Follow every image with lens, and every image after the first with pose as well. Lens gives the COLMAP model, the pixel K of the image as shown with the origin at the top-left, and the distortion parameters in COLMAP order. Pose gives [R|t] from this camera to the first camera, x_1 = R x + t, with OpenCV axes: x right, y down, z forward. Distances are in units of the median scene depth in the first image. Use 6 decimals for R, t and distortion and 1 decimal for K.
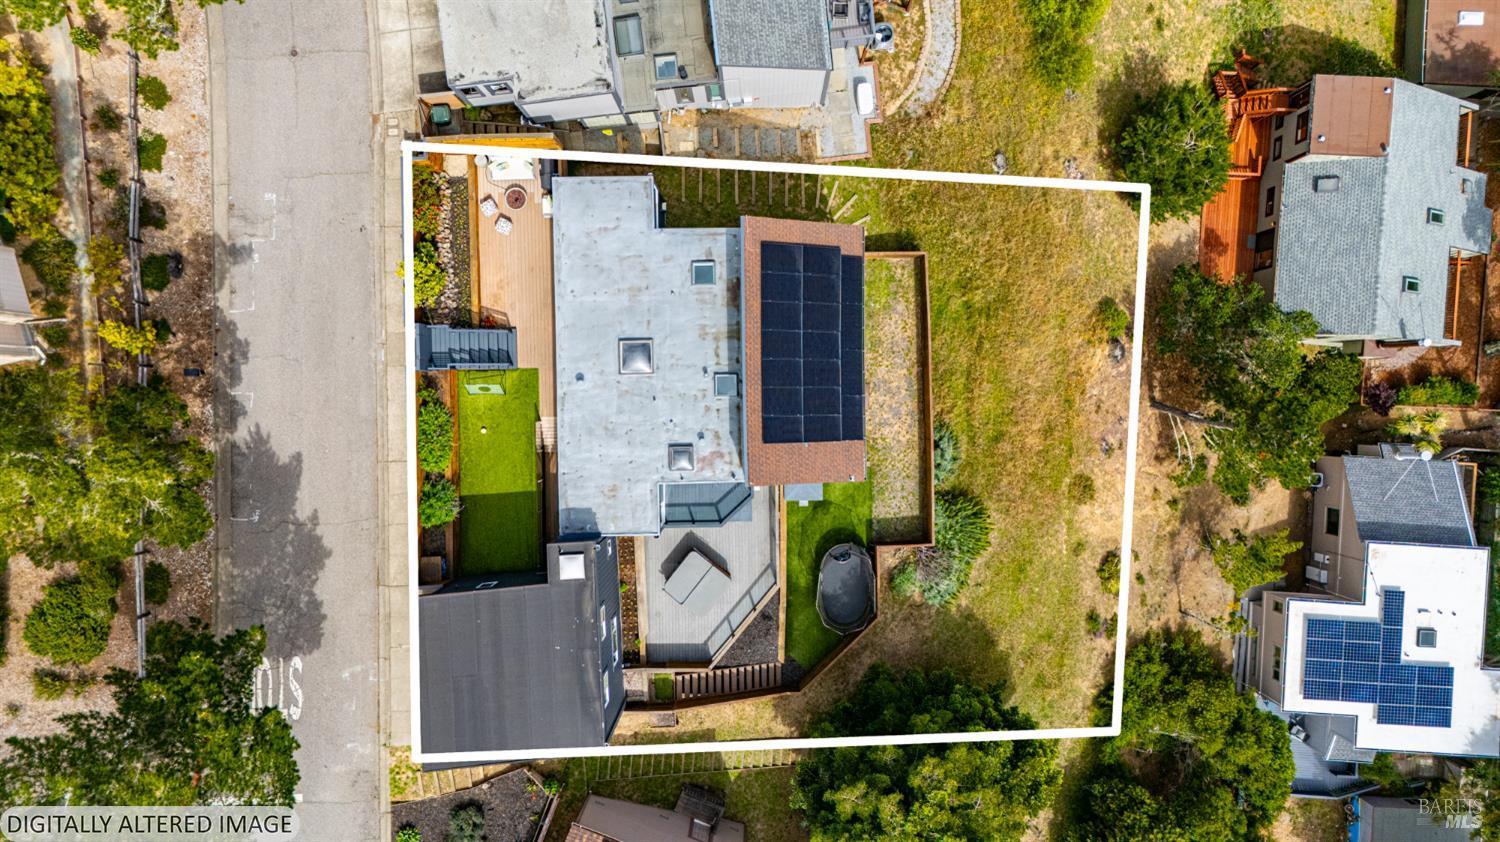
lens RADIAL K [[1087.3, 0, 750.0], [0, 1087.3, 421.0], [0, 0, 1]] dist [0.072361, -0.075992]
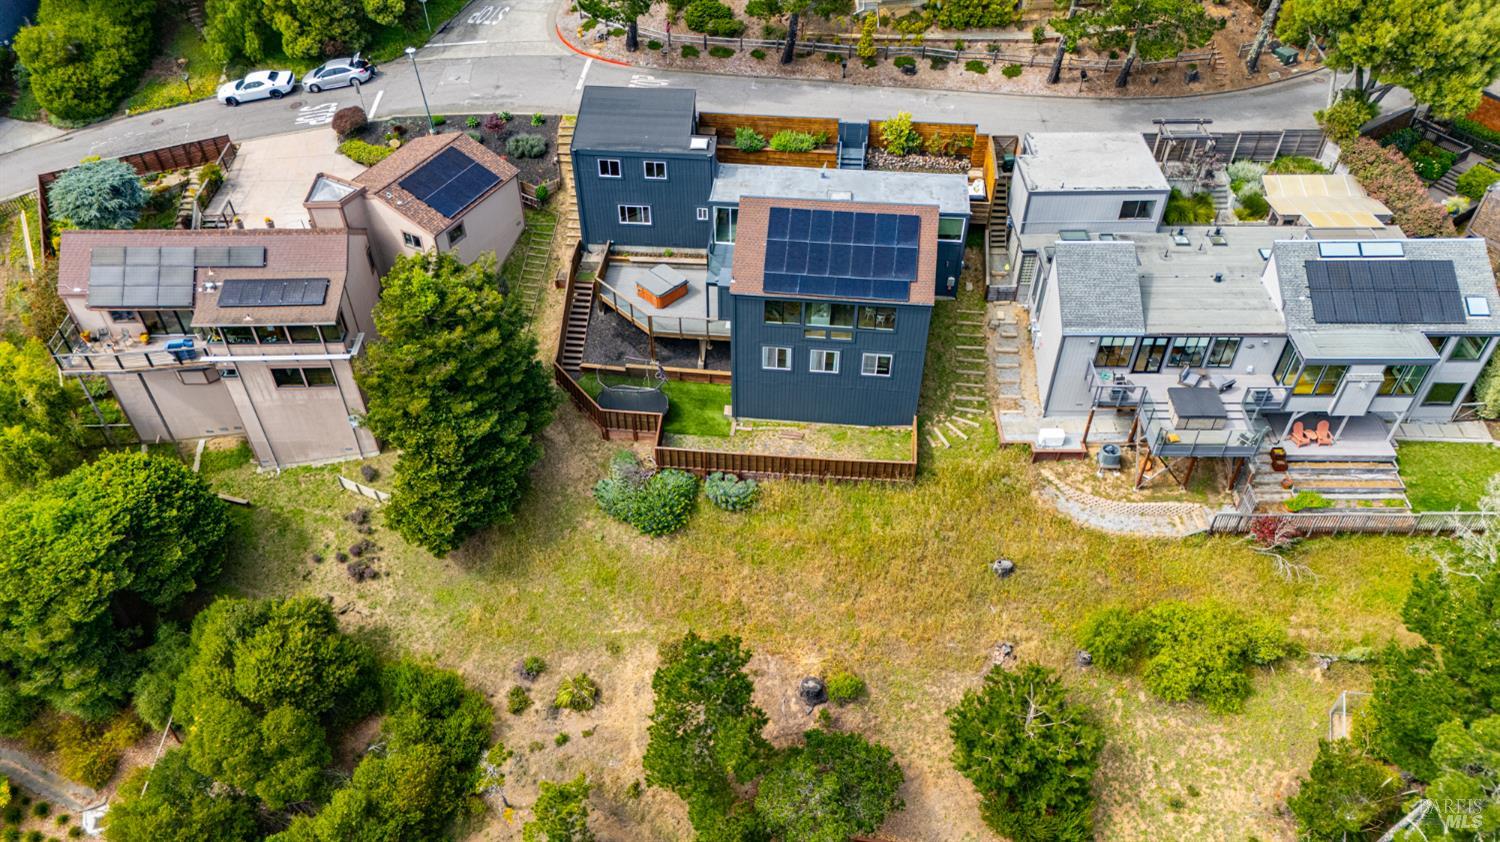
lens RADIAL K [[1087.3, 0, 750.0], [0, 1087.3, 421.0], [0, 0, 1]] dist [0.072361, -0.075992]
pose [[-0.118737, 0.691929, -0.712135, 1.059784], [-0.992871, -0.090271, 0.077835, -0.077982], [-0.010429, 0.716300, 0.697714, 0.216647]]
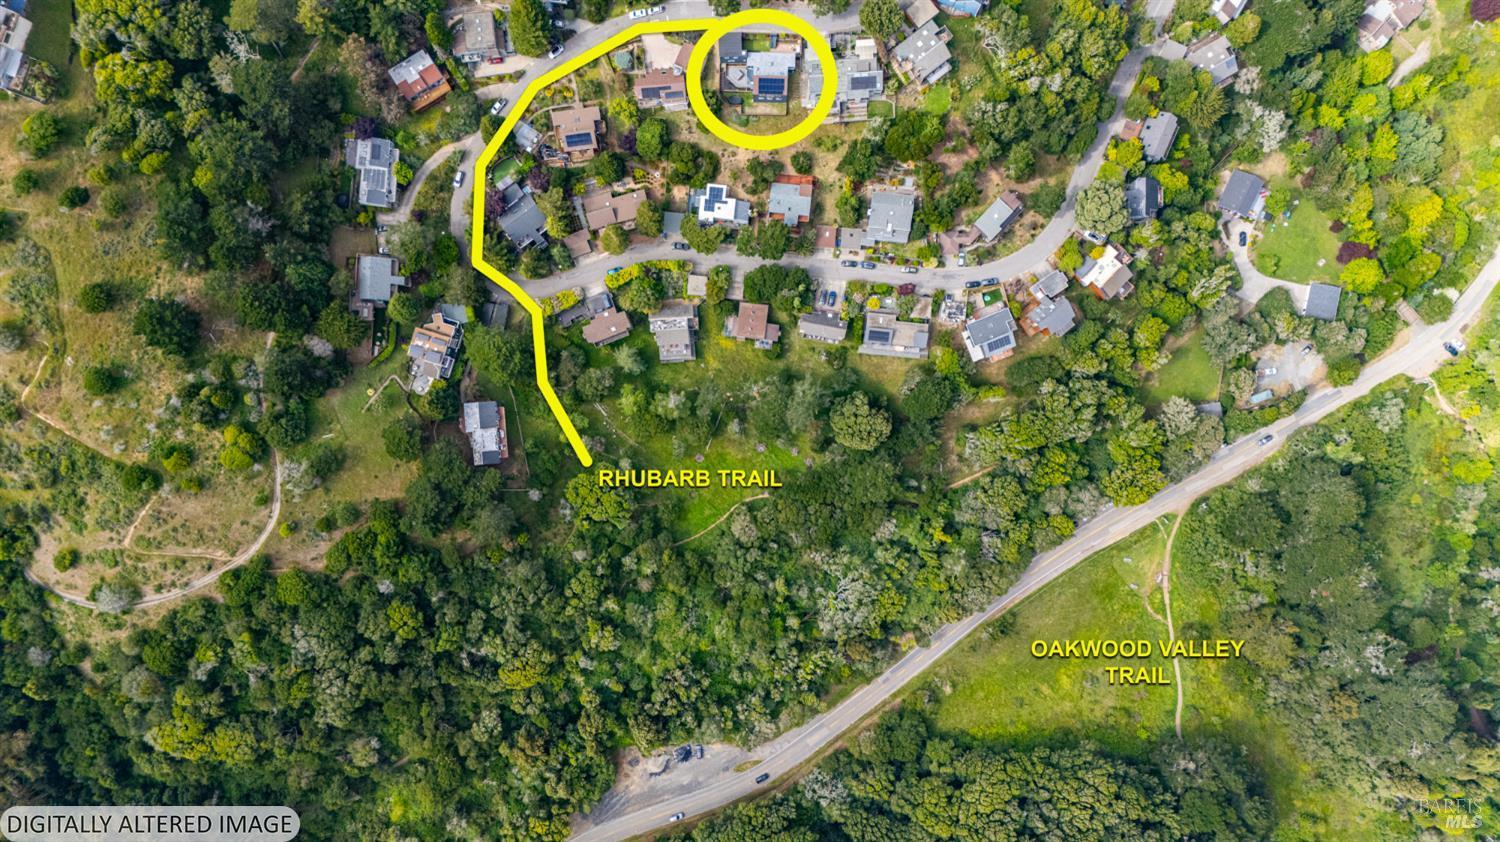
lens RADIAL K [[1087.3, 0, 750.0], [0, 1087.3, 421.0], [0, 0, 1]] dist [0.072361, -0.075992]
pose [[-0.052556, 0.998430, 0.019397, 2.112566], [-0.998510, -0.052826, 0.013688, -0.140728], [0.014692, -0.018649, 0.999718, -6.276245]]
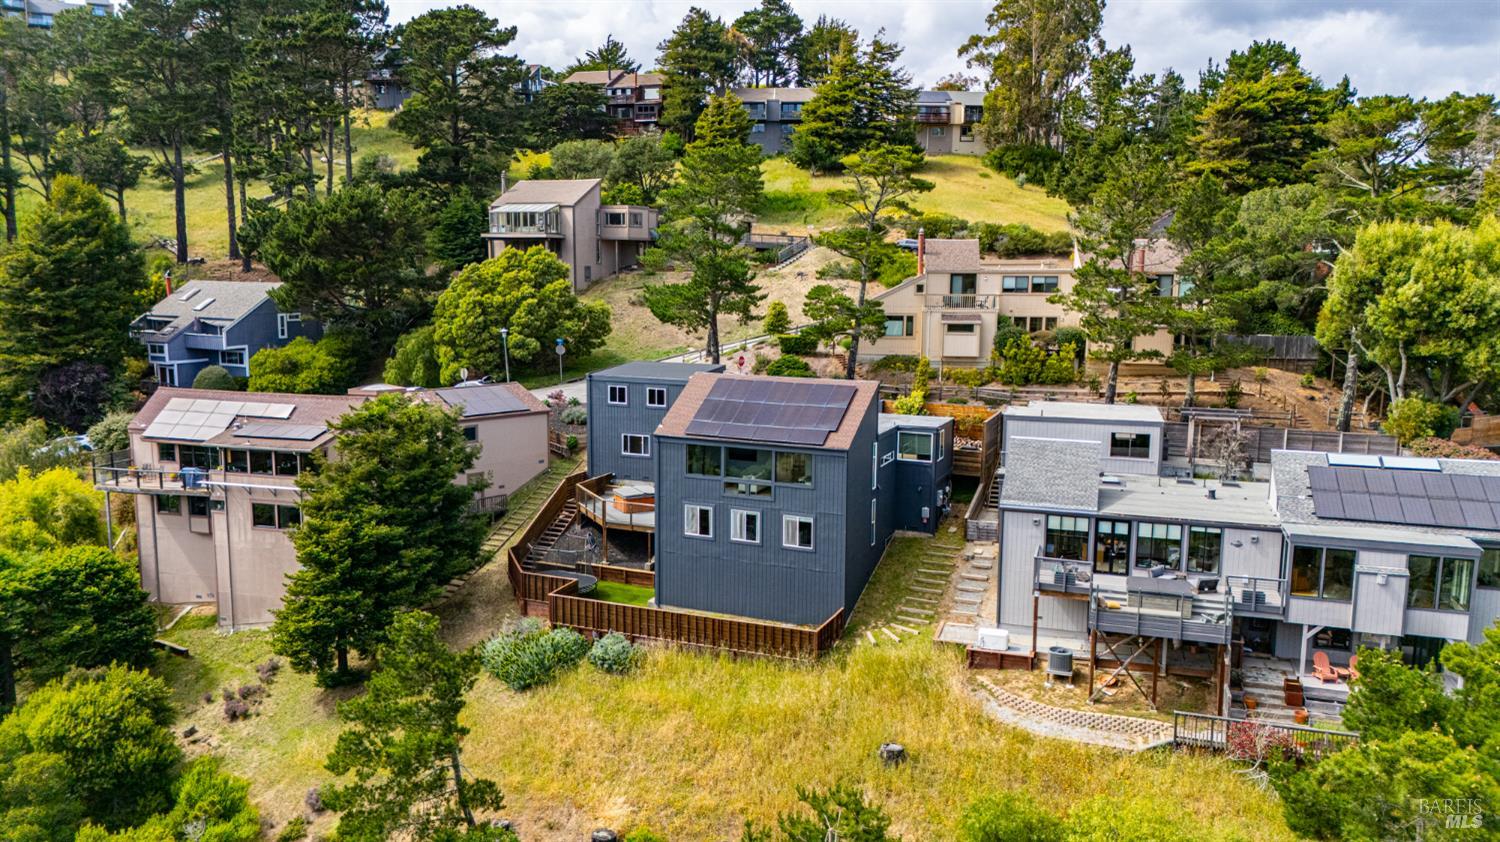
lens RADIAL K [[1087.3, 0, 750.0], [0, 1087.3, 421.0], [0, 0, 1]] dist [0.072361, -0.075992]
pose [[-0.409682, 0.147272, -0.900262, 1.129947], [-0.912119, -0.081389, 0.401764, -0.523003], [-0.014103, 0.985742, 0.167673, 0.741397]]
